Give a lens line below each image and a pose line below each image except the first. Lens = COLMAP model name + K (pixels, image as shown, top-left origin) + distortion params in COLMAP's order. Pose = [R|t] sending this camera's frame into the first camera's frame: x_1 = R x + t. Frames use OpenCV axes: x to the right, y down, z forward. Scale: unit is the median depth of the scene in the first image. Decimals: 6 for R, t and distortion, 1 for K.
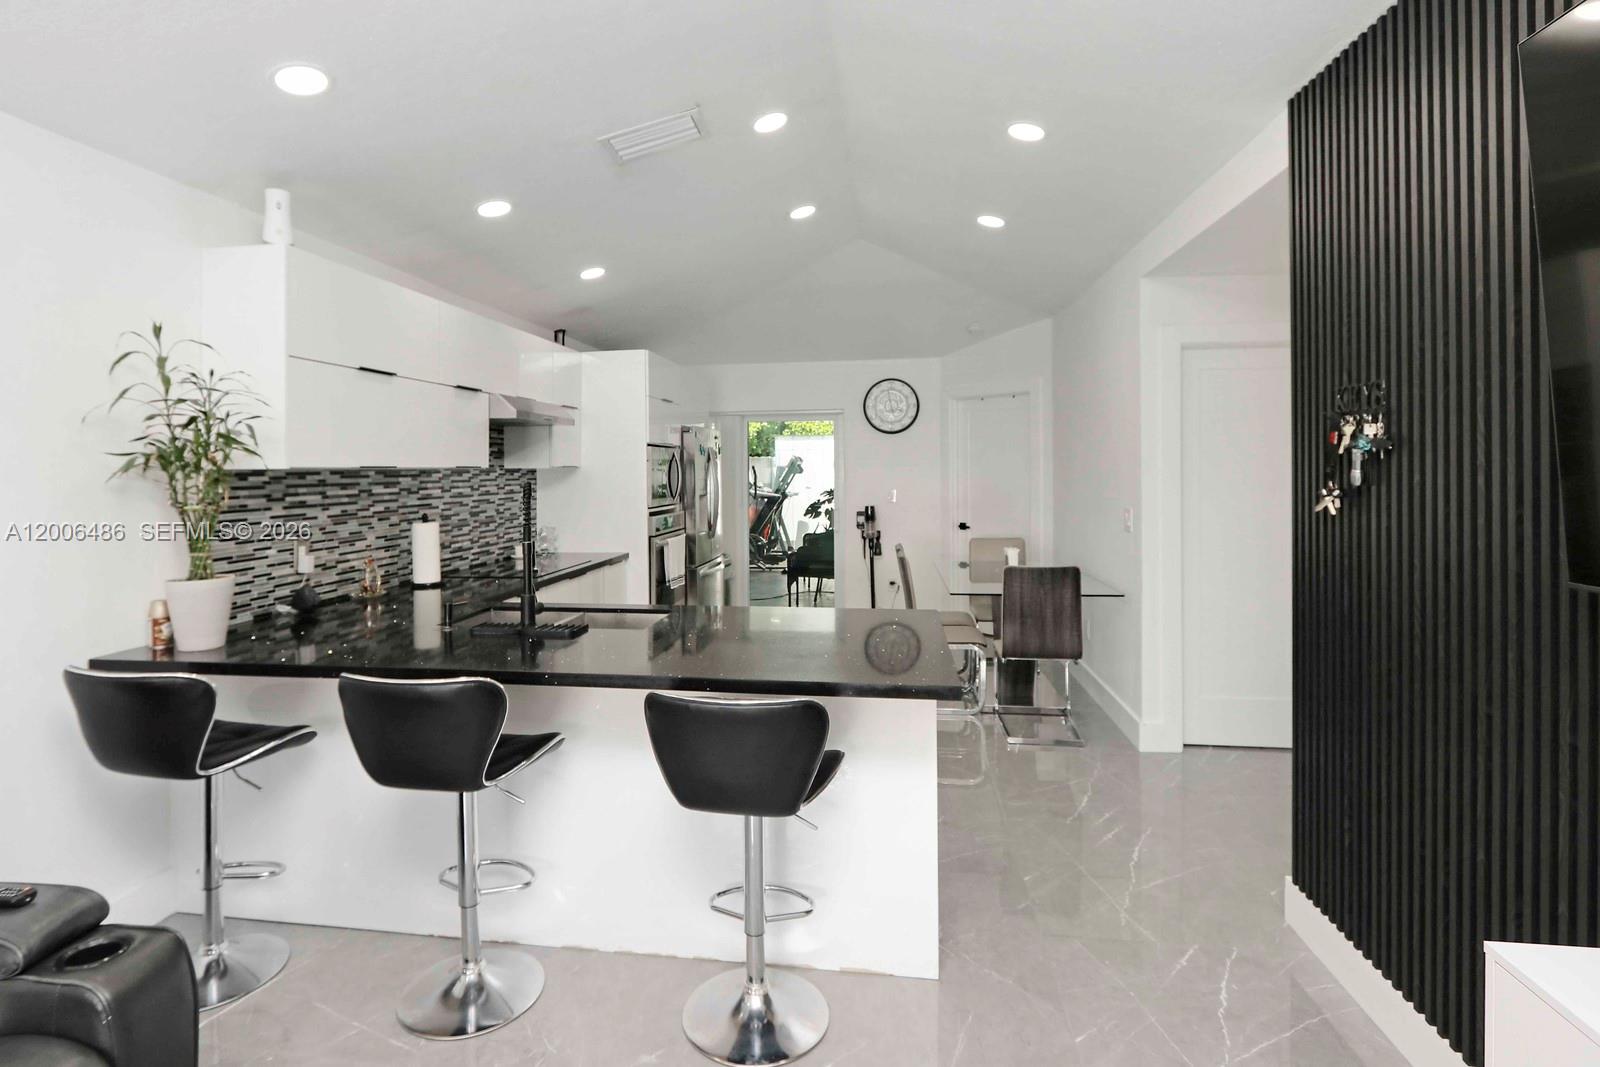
lens RADIAL K [[797.1, 0, 769.8], [0, 797.1, 468.1], [0, 0, 1]] dist [0.002026, 0.000150]
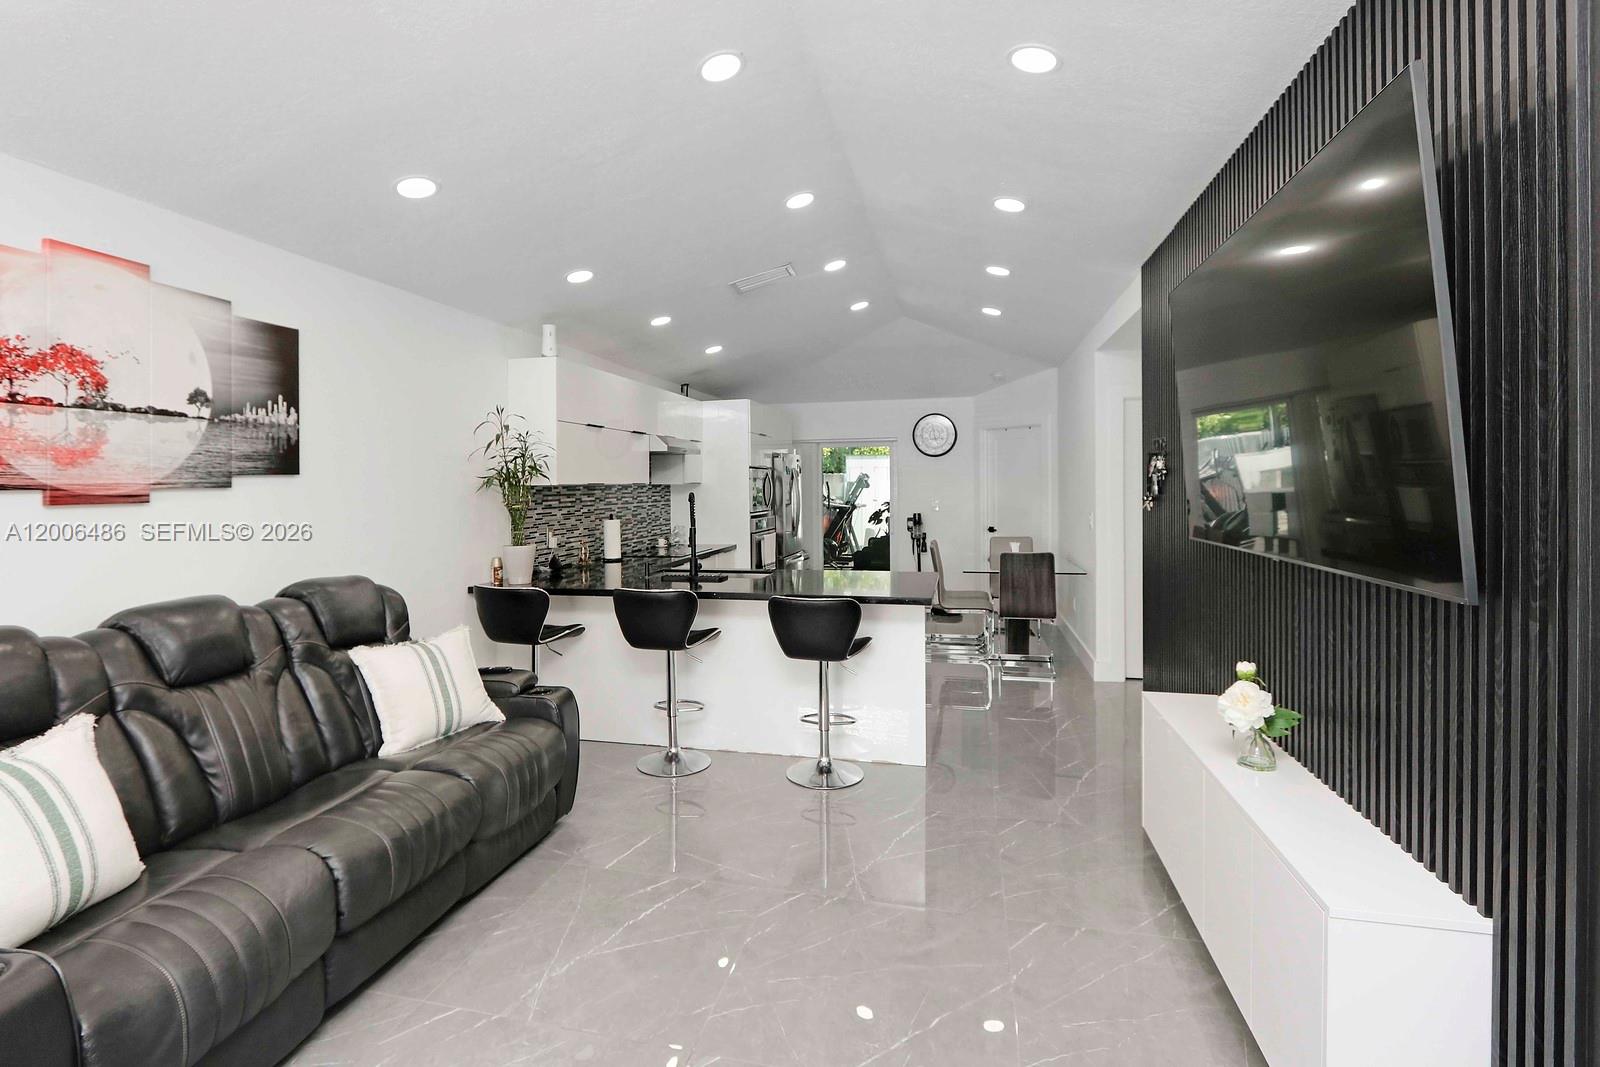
lens RADIAL K [[758.8, 0, 776.5], [0, 758.8, 485.2], [0, 0, 1]] dist [-0.013335, 0.002567]
pose [[0.996045, -0.001056, -0.088842, 0.014543], [0.001287, 0.999996, 0.002539, -0.001769], [0.088839, -0.002644, 0.996043, -0.398780]]
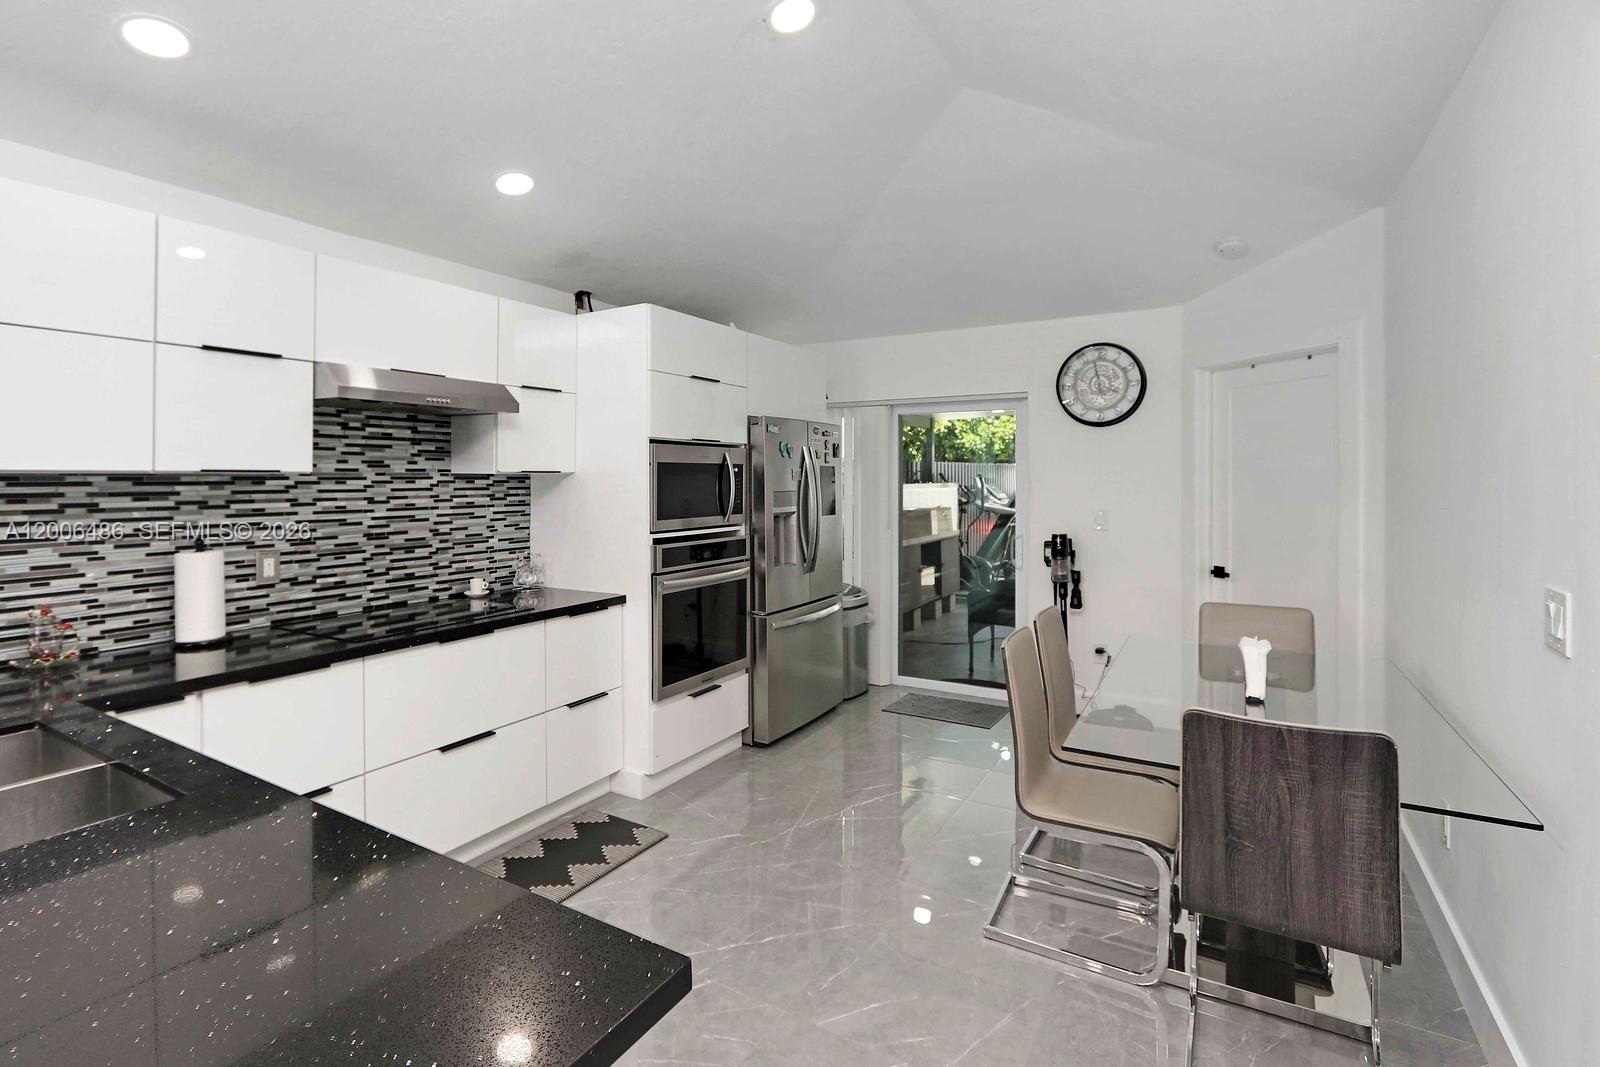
lens RADIAL K [[758.8, 0, 775.2], [0, 758.8, 476.5], [0, 0, 1]] dist [-0.013335, 0.002567]
pose [[0.925182, 0.008729, -0.379422, 0.247038], [-0.007878, 0.999962, 0.003795, -0.002428], [0.379441, -0.000522, 0.925216, 0.545675]]
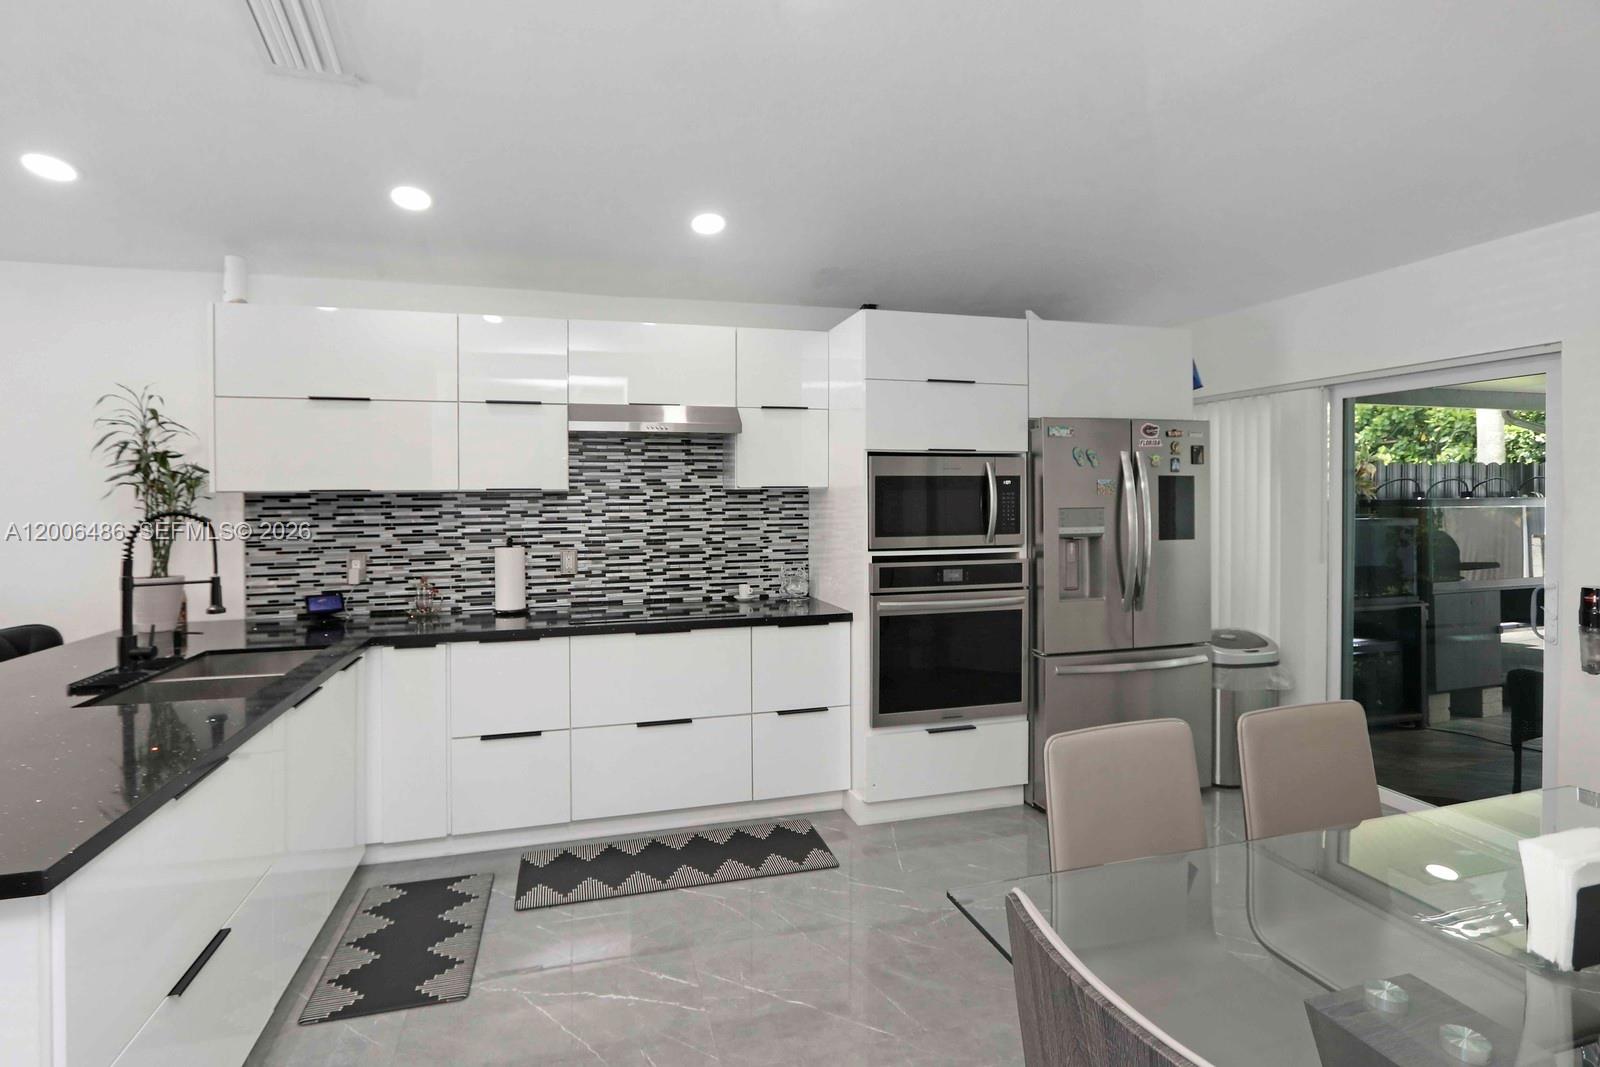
lens RADIAL K [[758.8, 0, 773.1], [0, 758.8, 496.7], [0, 0, 1]] dist [-0.013335, 0.002567]
pose [[0.413146, 0.011406, -0.910593, 0.485373], [0.003624, 0.999893, 0.014169, -0.003867], [0.910658, -0.009154, 0.413060, 0.843282]]
